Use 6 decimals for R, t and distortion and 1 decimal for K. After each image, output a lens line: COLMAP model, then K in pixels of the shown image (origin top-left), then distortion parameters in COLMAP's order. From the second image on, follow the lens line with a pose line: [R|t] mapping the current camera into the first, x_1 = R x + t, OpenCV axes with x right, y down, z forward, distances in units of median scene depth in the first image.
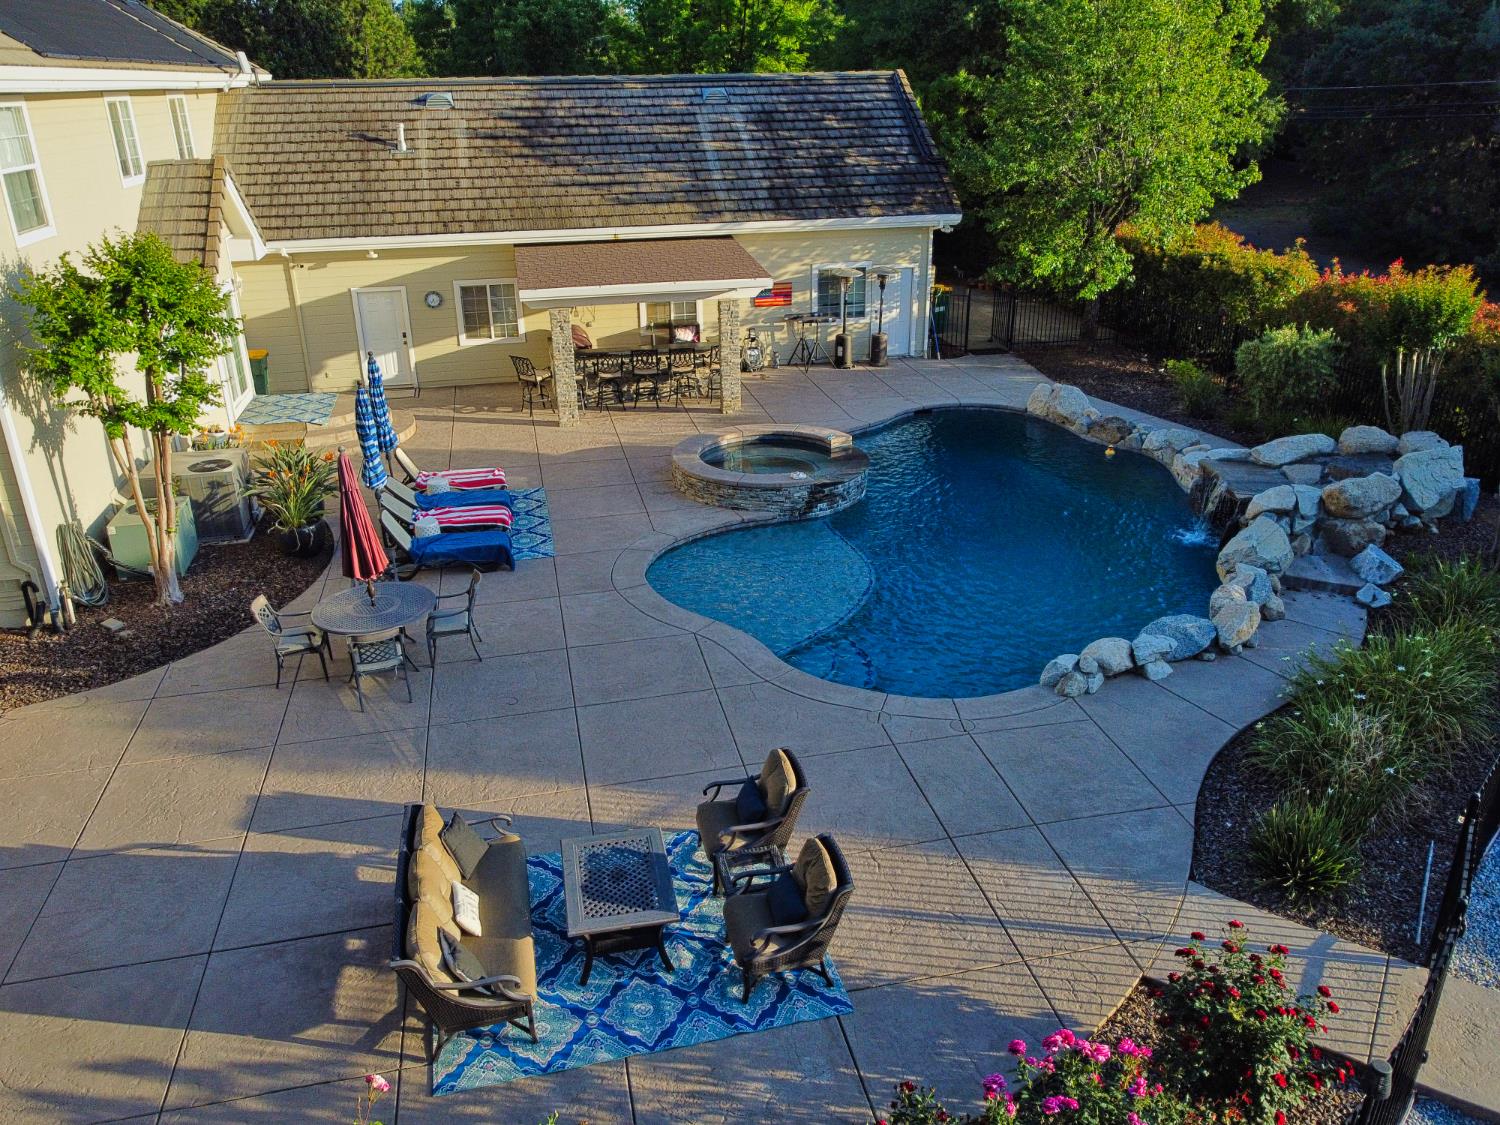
lens RADIAL K [[1138.7, 0, 747.8], [0, 1138.7, 561.8], [0, 0, 1]] dist [-0.000757, -0.004372]
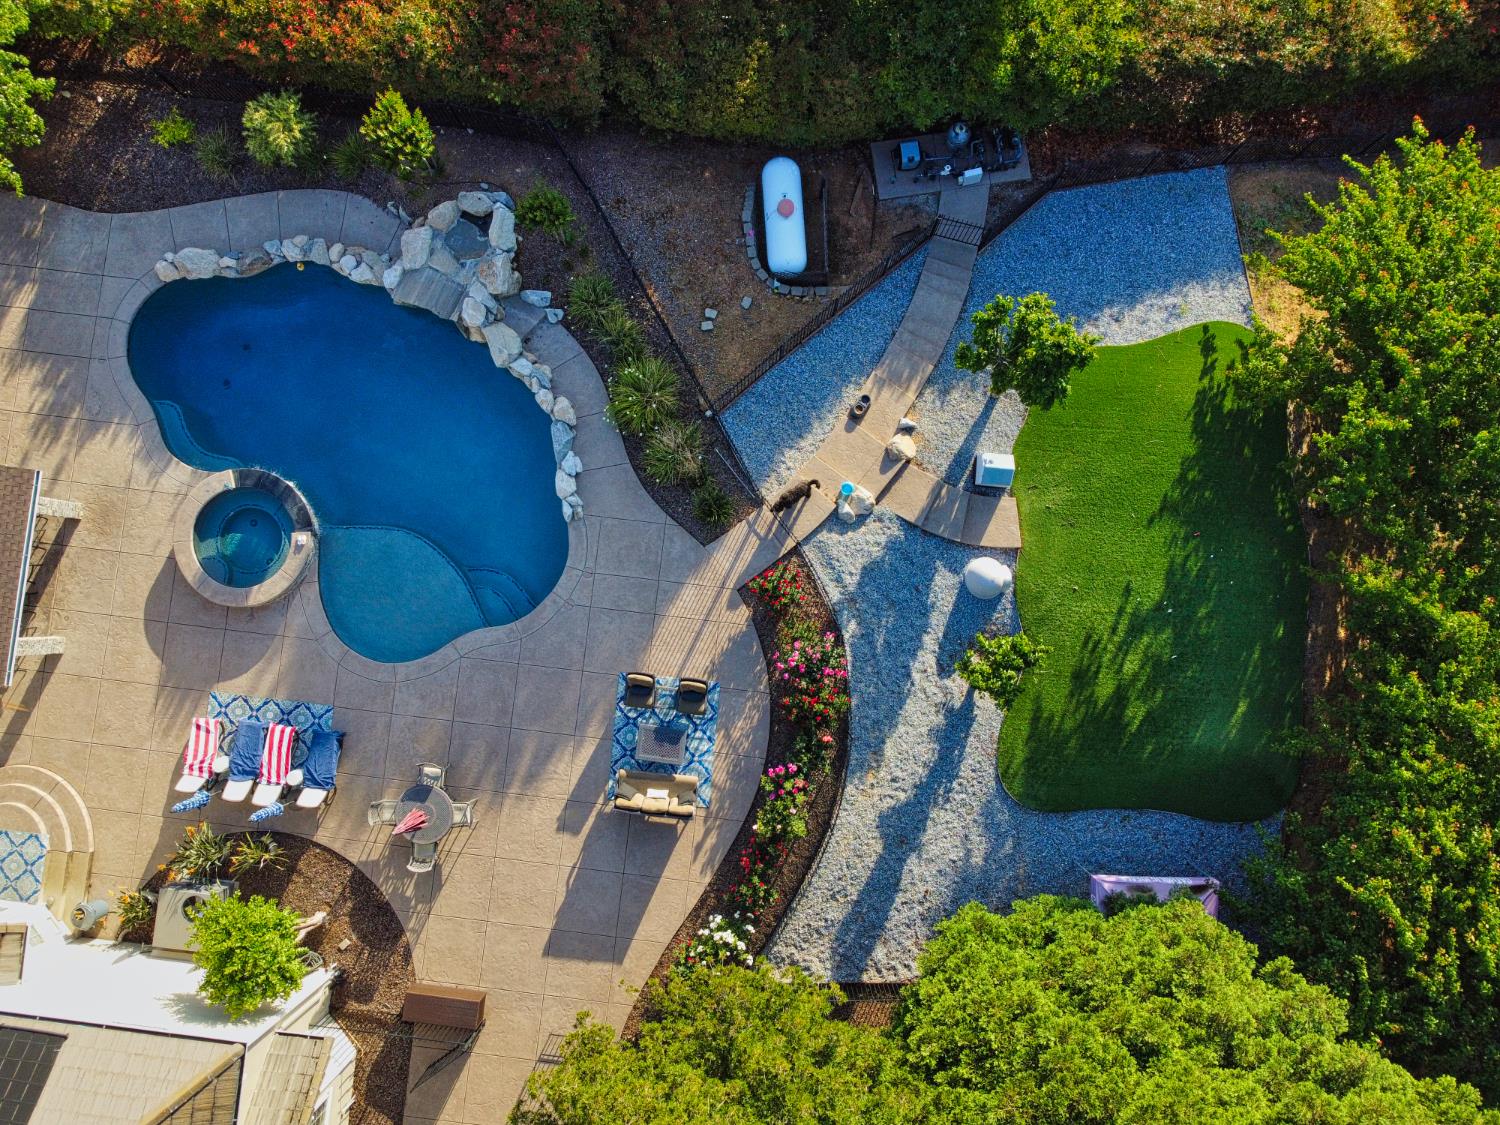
lens RADIAL K [[1138.7, 0, 747.8], [0, 1138.7, 561.8], [0, 0, 1]] dist [-0.000757, -0.004372]
pose [[0.322415, -0.945146, 0.052423, 0.093313], [0.382747, 0.180816, 0.905986, -0.883840], [-0.865768, -0.272039, 0.420049, -0.118379]]
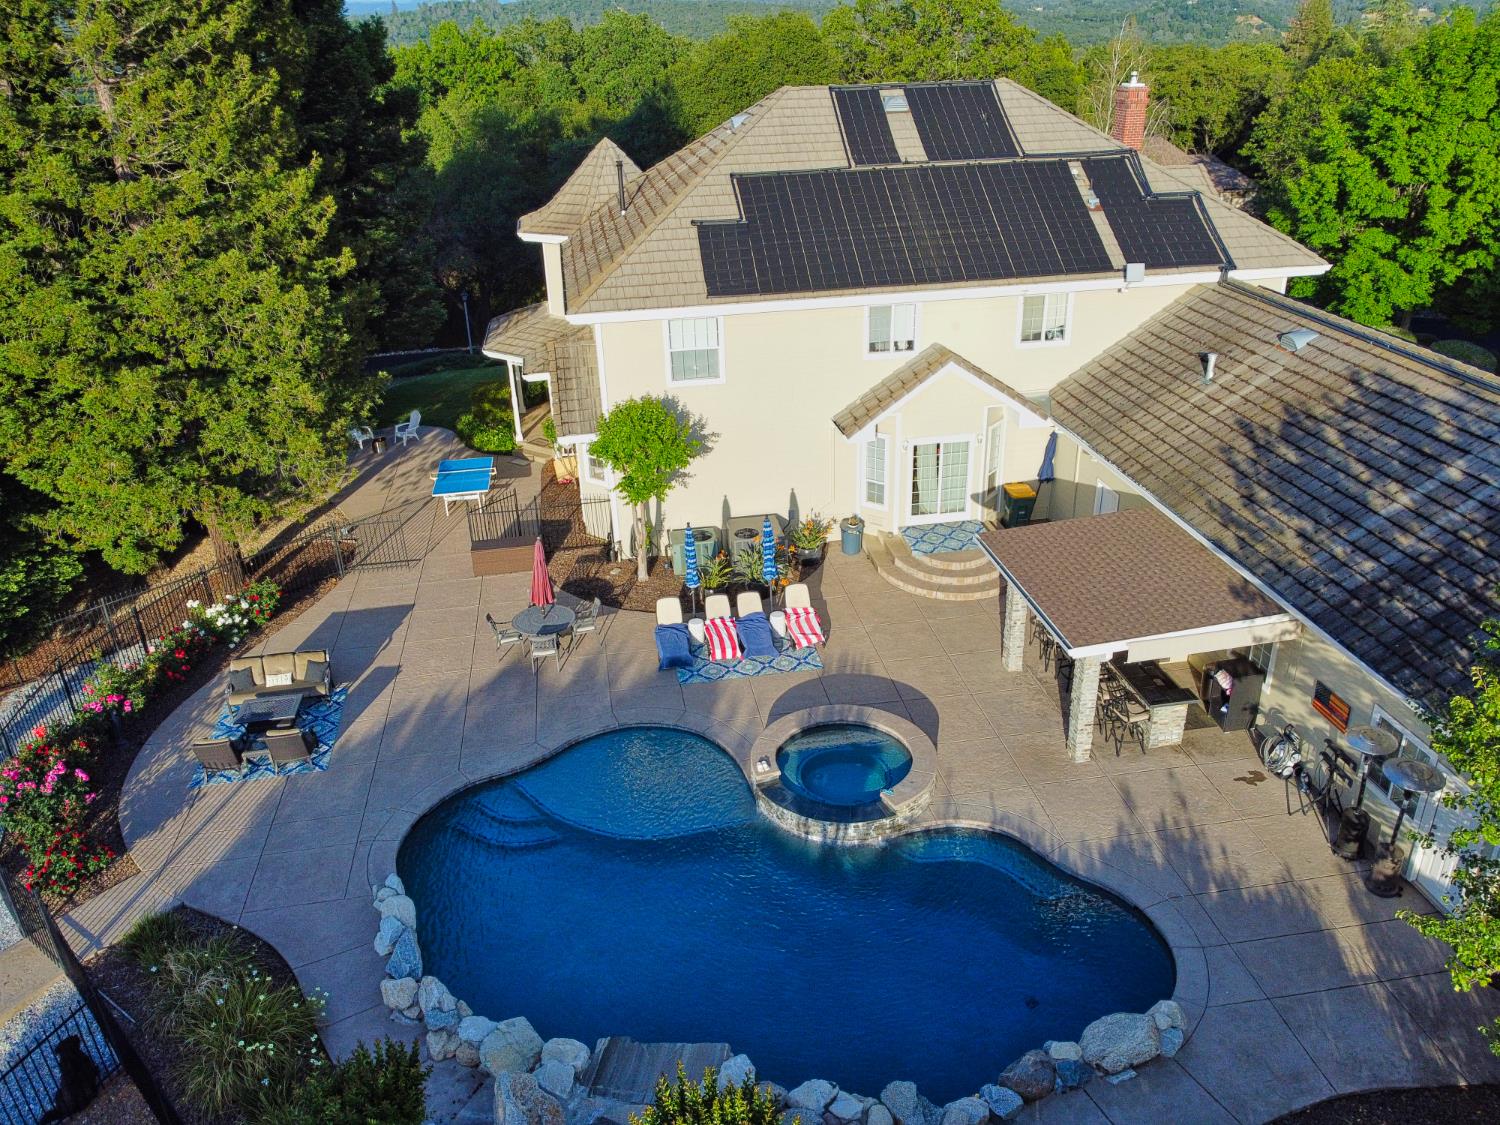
lens RADIAL K [[1138.7, 0, 747.8], [0, 1138.7, 561.8], [0, 0, 1]] dist [-0.000757, -0.004372]
pose [[-0.051616, 0.444077, -0.894501, 0.689336], [-0.363133, 0.826037, 0.431042, -0.518869], [0.930307, 0.347071, 0.118622, 0.566945]]
